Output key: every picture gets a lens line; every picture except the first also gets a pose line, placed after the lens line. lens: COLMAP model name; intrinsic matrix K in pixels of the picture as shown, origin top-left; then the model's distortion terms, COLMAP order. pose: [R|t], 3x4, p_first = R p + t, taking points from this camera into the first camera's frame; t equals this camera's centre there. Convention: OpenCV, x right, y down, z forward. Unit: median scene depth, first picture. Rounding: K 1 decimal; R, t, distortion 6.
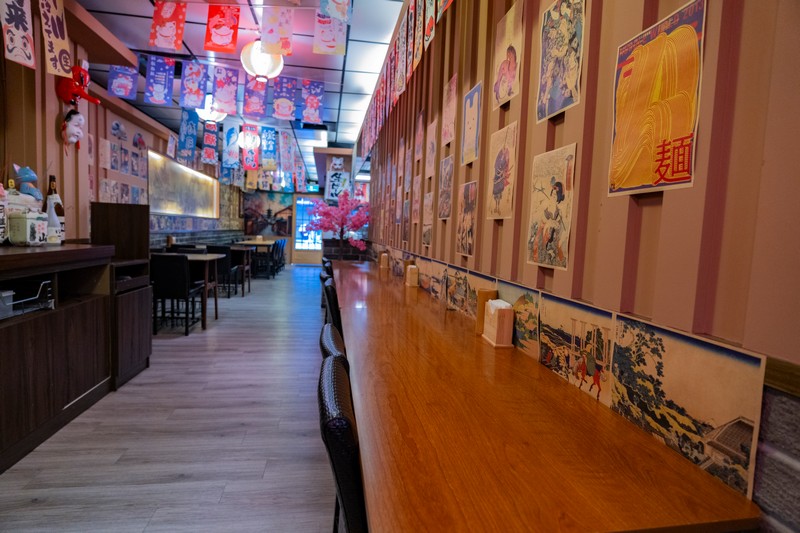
lens RADIAL K [[445.6, 0, 400.0], [0, 445.6, 266.5], [0, 0, 1]] dist [-0.002298, -0.000786]
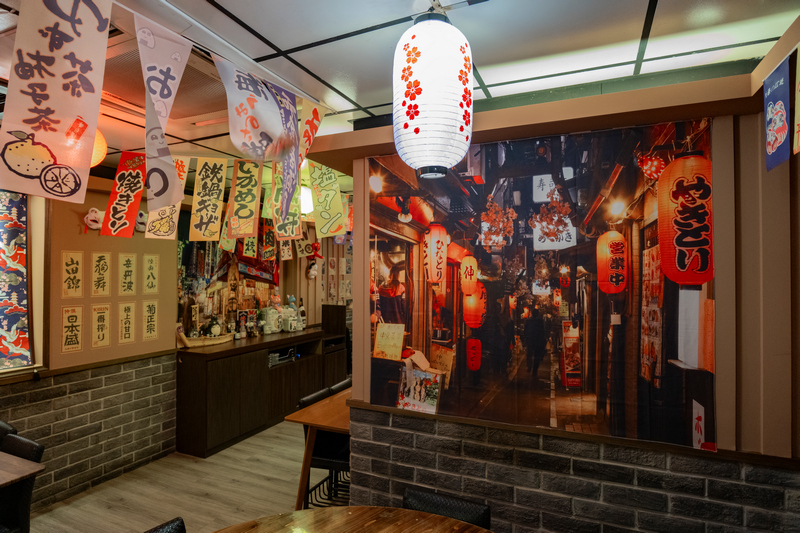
lens RADIAL K [[445.6, 0, 400.0], [0, 445.6, 266.5], [0, 0, 1]] dist [-0.002298, -0.000786]
pose [[0.844994, -0.045259, -0.532857, 0.779858], [-0.012909, 0.994396, -0.104931, -0.130383], [0.534619, 0.095545, 0.839674, -0.578587]]
